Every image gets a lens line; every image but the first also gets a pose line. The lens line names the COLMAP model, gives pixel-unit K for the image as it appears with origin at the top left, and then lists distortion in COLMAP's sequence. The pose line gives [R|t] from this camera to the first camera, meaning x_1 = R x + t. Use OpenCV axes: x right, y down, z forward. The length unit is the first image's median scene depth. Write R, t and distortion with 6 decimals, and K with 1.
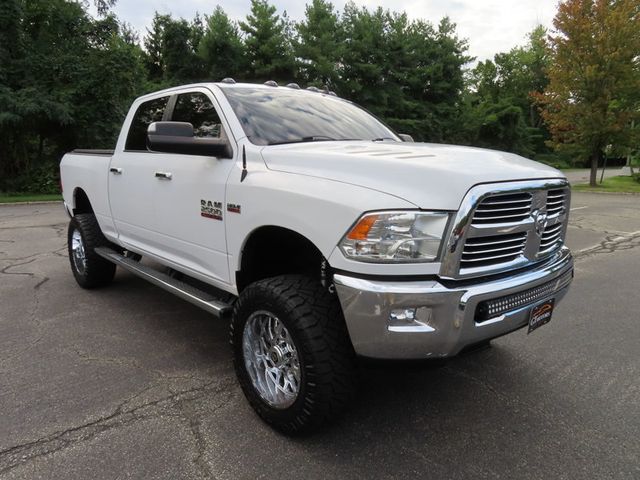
lens RADIAL K [[458.4, 0, 315.4], [0, 458.4, 243.1], [0, 0, 1]] dist [-0.012717, 0.006071]
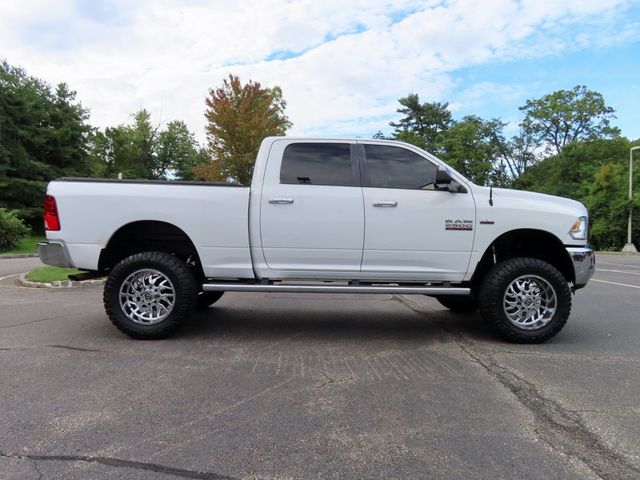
lens RADIAL K [[458.9, 0, 316.7], [0, 458.9, 242.0], [0, 0, 1]] dist [-0.014787, 0.006219]
pose [[0.648831, -0.011607, 0.760844, -0.139371], [0.129883, 0.986900, -0.095706, 0.005769], [-0.749765, 0.160918, 0.641839, 0.030181]]
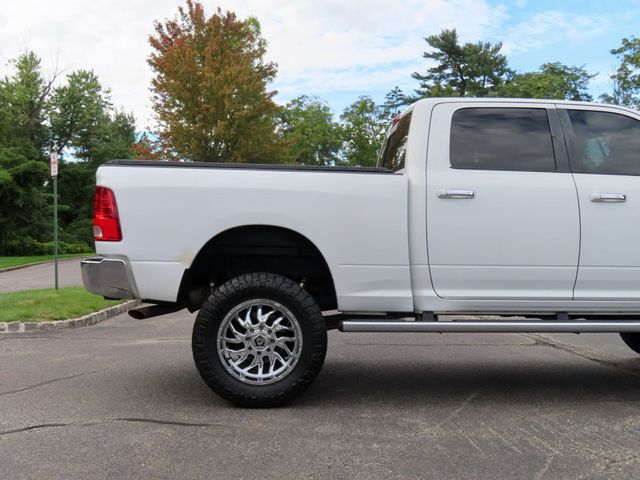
lens RADIAL K [[722.8, 0, 317.0], [0, 722.8, 241.1], [0, 0, 1]] dist [-0.020824, 0.033626]
pose [[0.619166, 0.003238, 0.785254, -0.168588], [0.142471, 0.982932, -0.116391, 0.001450], [-0.772228, 0.183941, 0.608136, 0.057382]]
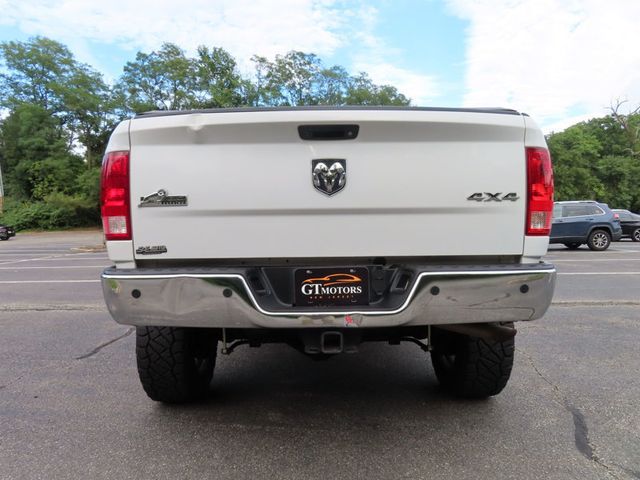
lens RADIAL K [[458.9, 0, 316.7], [0, 458.9, 242.0], [0, 0, 1]] dist [-0.014787, 0.006219]
pose [[-0.751929, -0.028483, 0.658629, -0.106898], [0.127830, 0.973805, 0.188052, -0.031345], [-0.646732, 0.225595, -0.728591, 0.220385]]
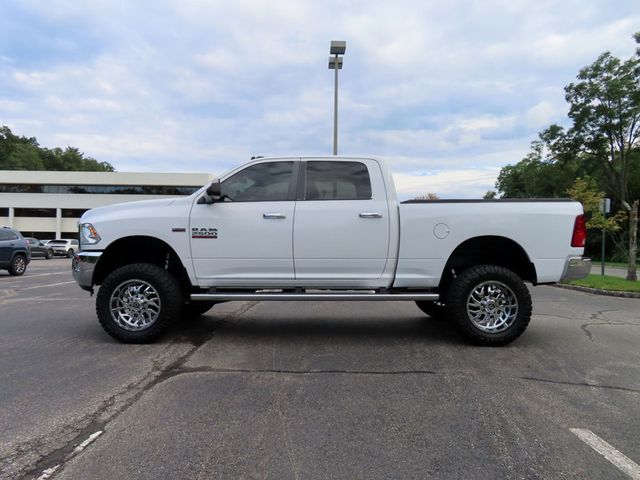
lens RADIAL K [[458.4, 0, 315.4], [0, 458.4, 243.1], [0, 0, 1]] dist [-0.012717, 0.006071]
pose [[-0.673239, -0.016589, -0.739239, 0.099353], [-0.145830, 0.983091, 0.110749, -0.029210], [0.724902, 0.182363, -0.664274, 0.229794]]
